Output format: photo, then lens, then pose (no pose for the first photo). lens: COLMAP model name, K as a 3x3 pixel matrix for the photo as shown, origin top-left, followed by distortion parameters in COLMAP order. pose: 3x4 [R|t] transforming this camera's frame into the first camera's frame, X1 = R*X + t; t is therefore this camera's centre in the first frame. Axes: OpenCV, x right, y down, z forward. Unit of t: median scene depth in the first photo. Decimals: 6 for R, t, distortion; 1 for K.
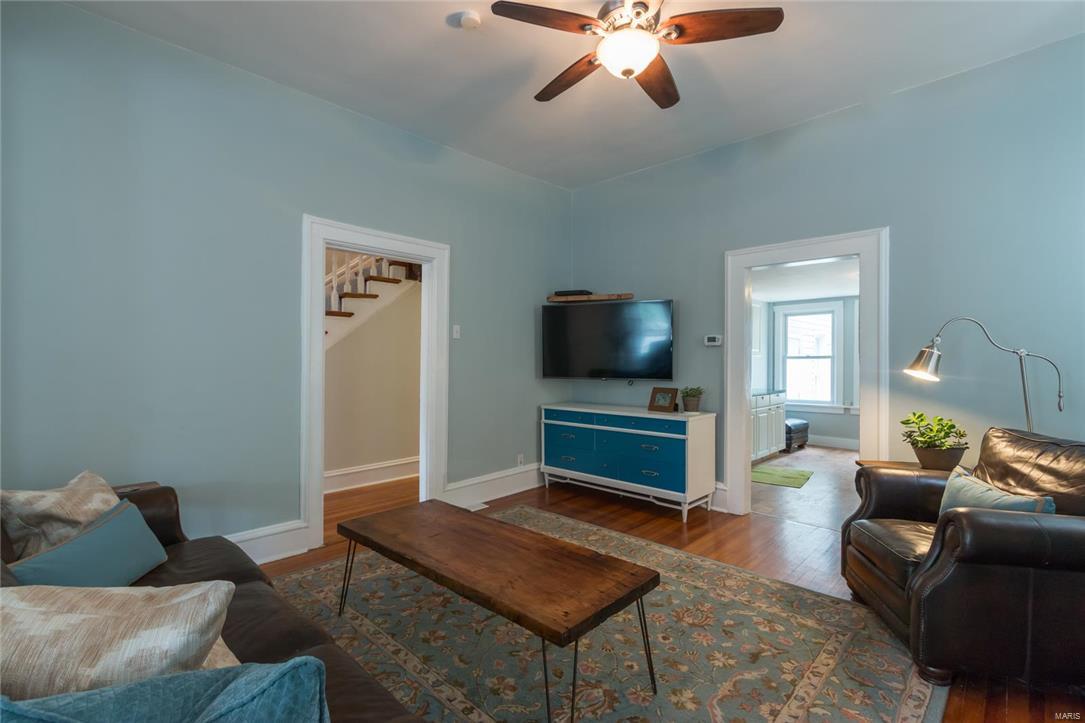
lens RADIAL K [[487.2, 0, 534.4], [0, 487.2, 361.8], [0, 0, 1]] dist [0.001395, -0.000078]
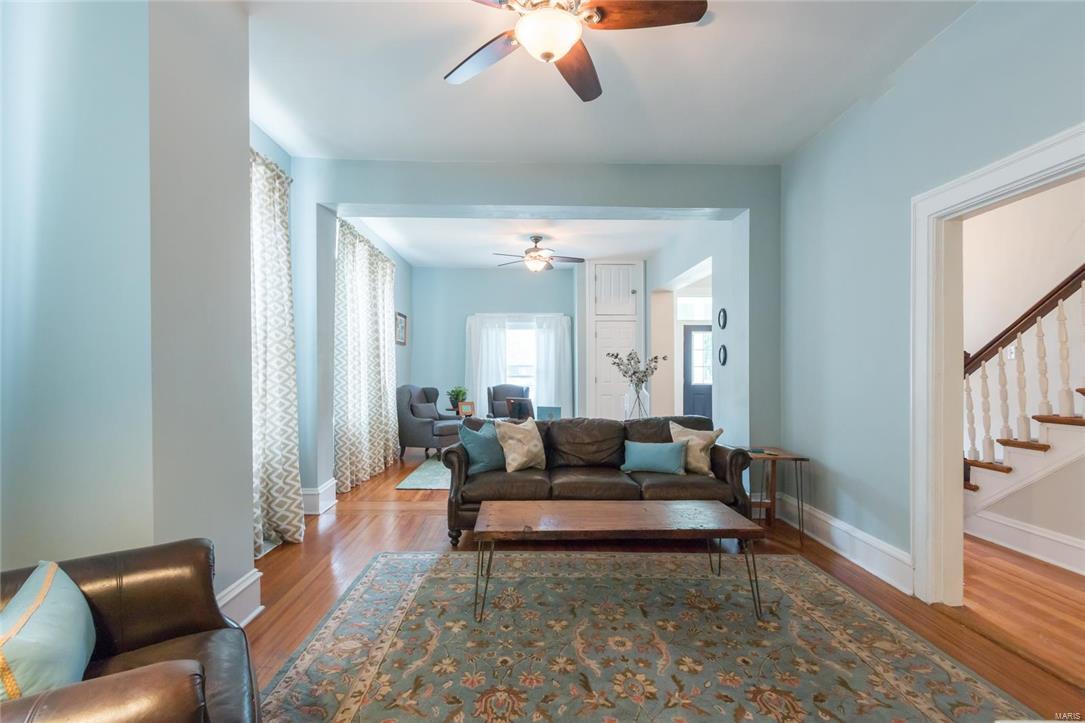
lens RADIAL K [[487.2, 0, 534.4], [0, 487.2, 361.8], [0, 0, 1]] dist [0.001395, -0.000078]
pose [[-0.700386, -0.017660, -0.713545, 0.914845], [0.001748, 0.999648, -0.026457, 0.009401], [0.713762, -0.019778, -0.700109, 1.716884]]
